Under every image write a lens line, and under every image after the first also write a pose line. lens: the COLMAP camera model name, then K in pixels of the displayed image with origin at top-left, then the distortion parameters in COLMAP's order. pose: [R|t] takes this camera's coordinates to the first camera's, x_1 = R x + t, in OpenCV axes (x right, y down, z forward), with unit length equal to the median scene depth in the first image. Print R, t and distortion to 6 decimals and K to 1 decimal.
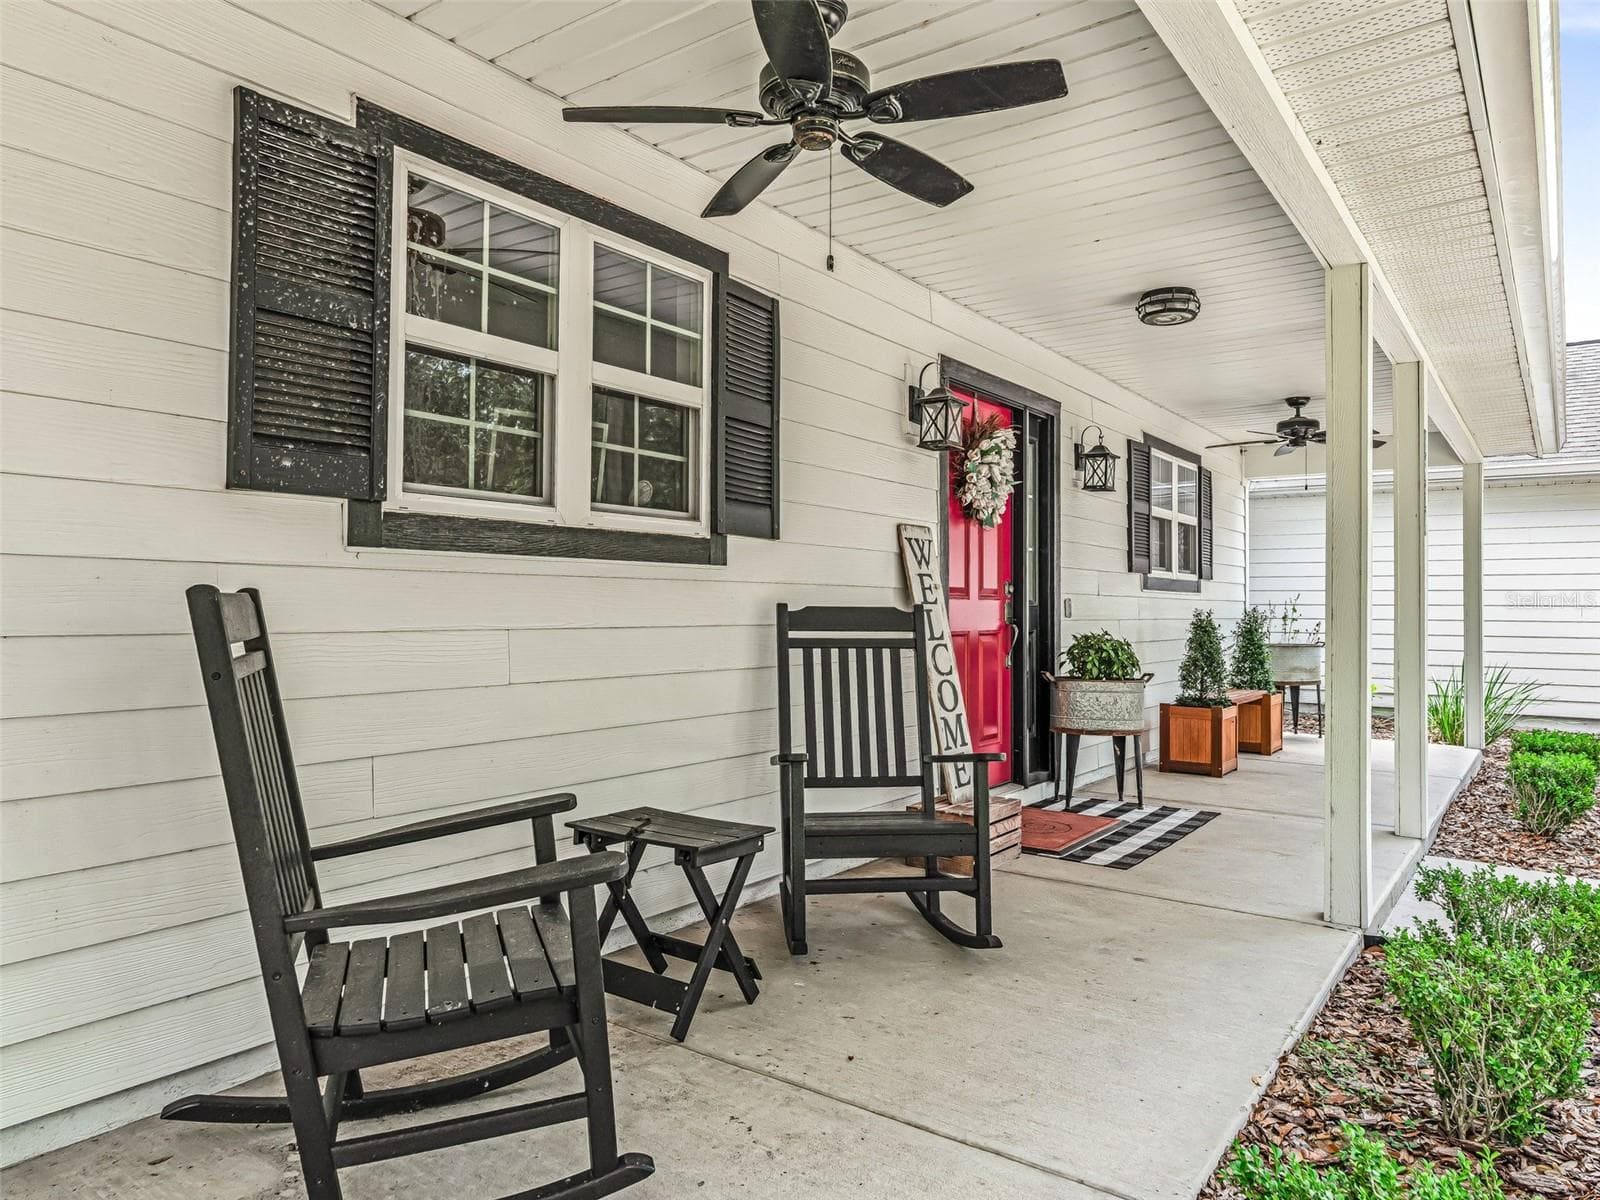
lens RADIAL K [[1062.6, 0, 800.0], [0, 1062.6, 600.0], [0, 0, 1]] dist [-0.005027, 0.000161]
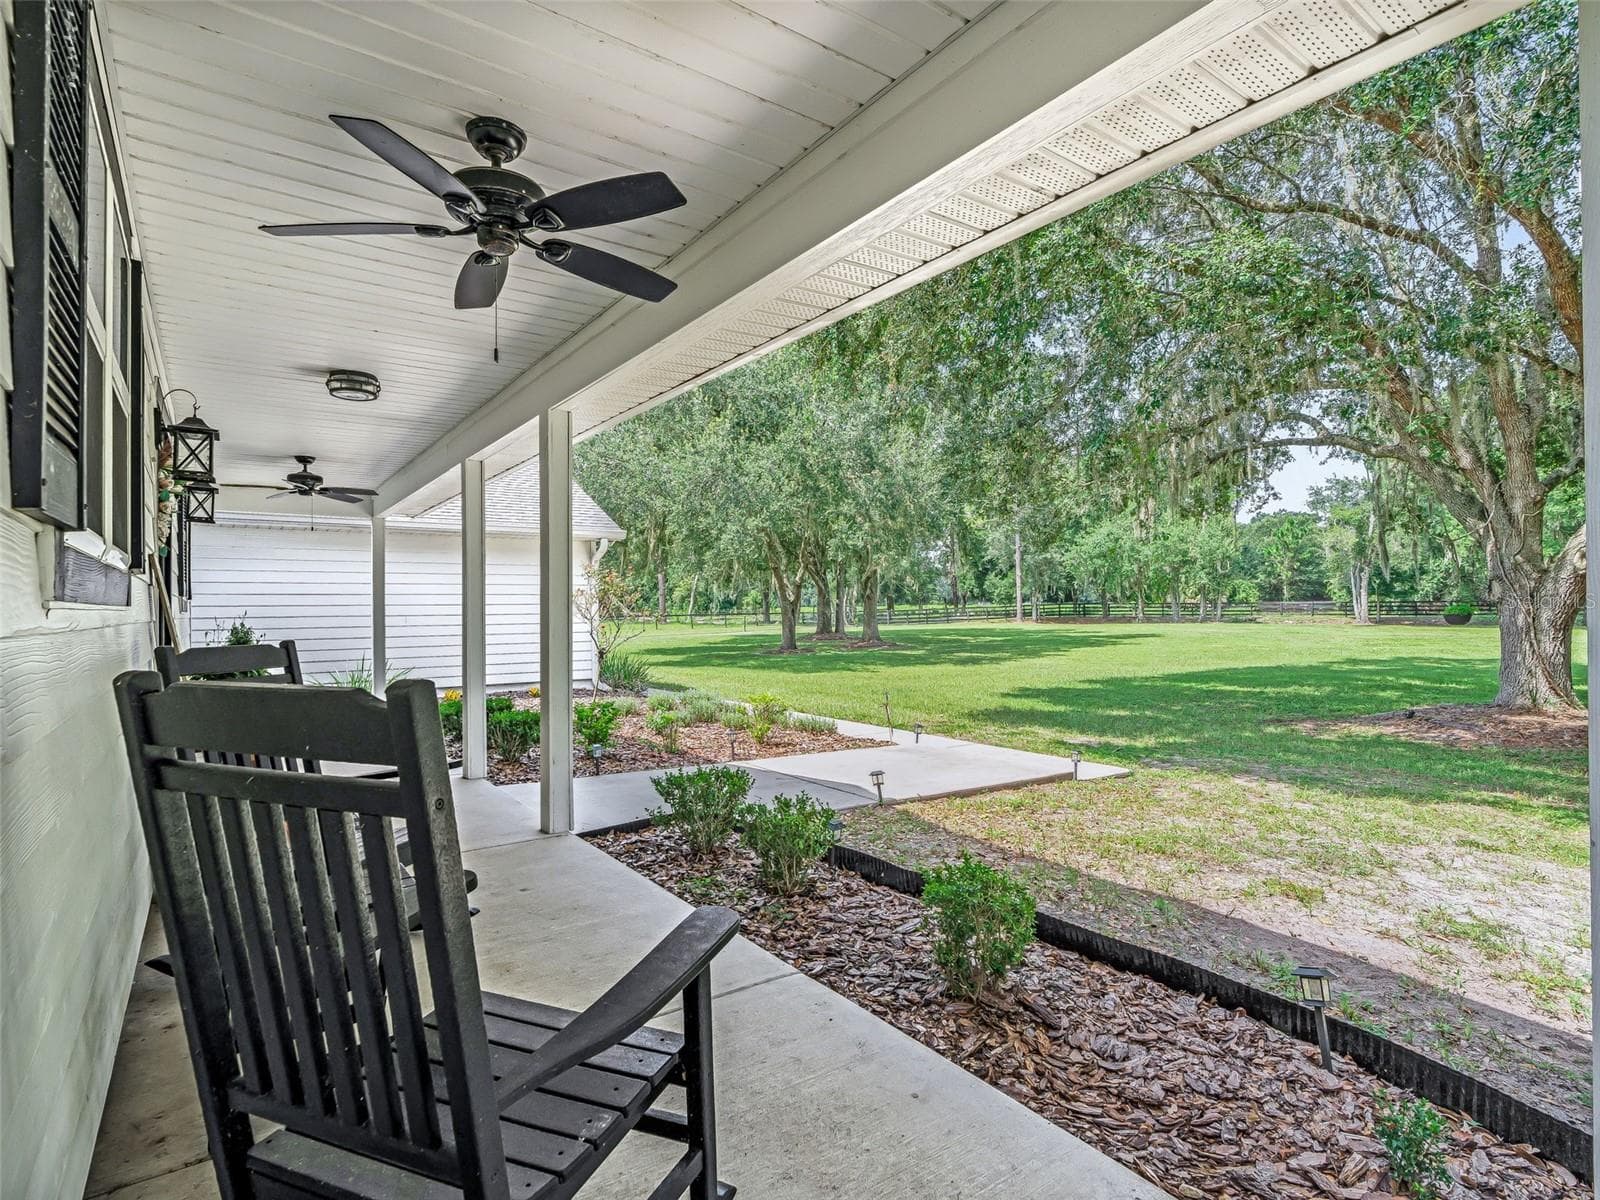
lens RADIAL K [[816.5, 0, 800.0], [0, 816.5, 600.0], [0, 0, 1]] dist [0.002701, 0.000725]
pose [[0.322275, 0.003331, 0.946640, -0.380515], [0.004534, 0.999977, -0.005062, -0.021257], [-0.946635, 0.005923, 0.322252, 0.208699]]
